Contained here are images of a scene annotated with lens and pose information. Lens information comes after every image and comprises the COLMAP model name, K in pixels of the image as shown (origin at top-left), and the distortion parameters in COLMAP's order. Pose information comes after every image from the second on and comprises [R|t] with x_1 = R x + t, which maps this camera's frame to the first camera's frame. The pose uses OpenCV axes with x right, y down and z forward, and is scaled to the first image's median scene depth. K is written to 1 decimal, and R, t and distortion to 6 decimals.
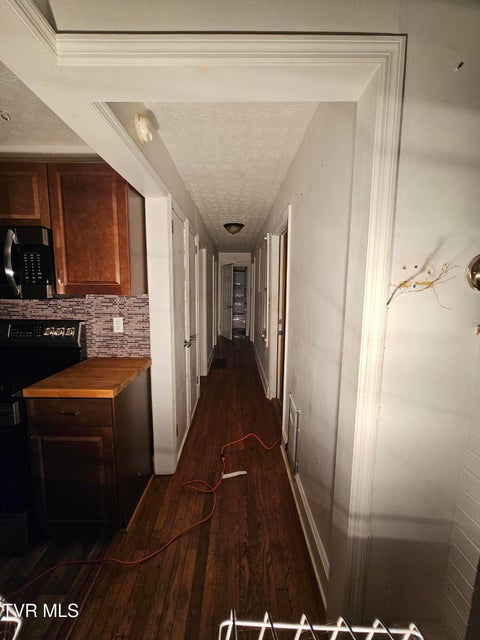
lens RADIAL K [[261.3, 0, 239.7], [0, 261.3, 319.8], [0, 0, 1]] dist [-0.007474, 0.000917]
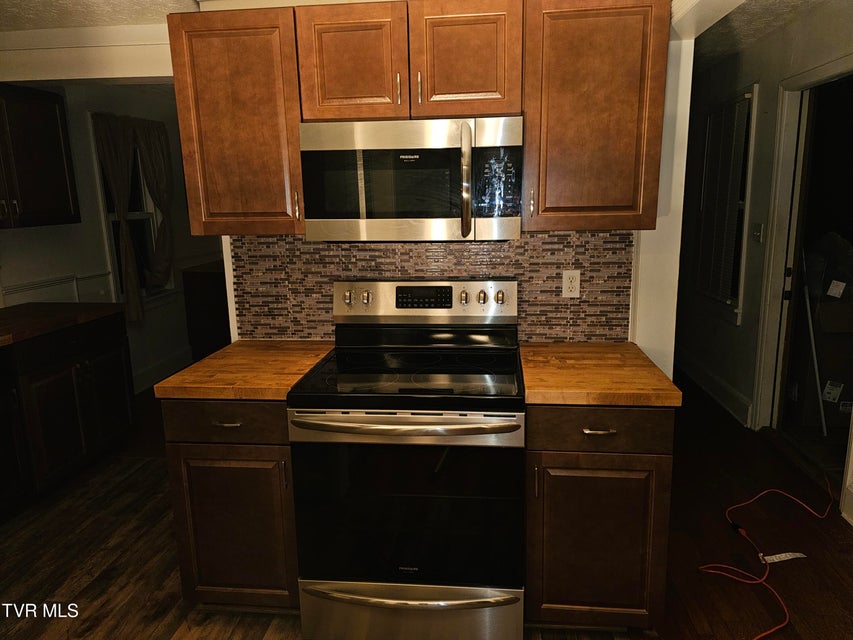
lens RADIAL K [[570.8, 0, 426.3], [0, 570.8, 318.0], [0, 0, 1]] dist [0.041491, -0.035670]
pose [[0.992890, -0.010692, -0.118558, -0.626154], [0.020330, 0.996556, 0.080390, -0.011799], [0.117291, -0.082228, 0.989688, -0.236654]]
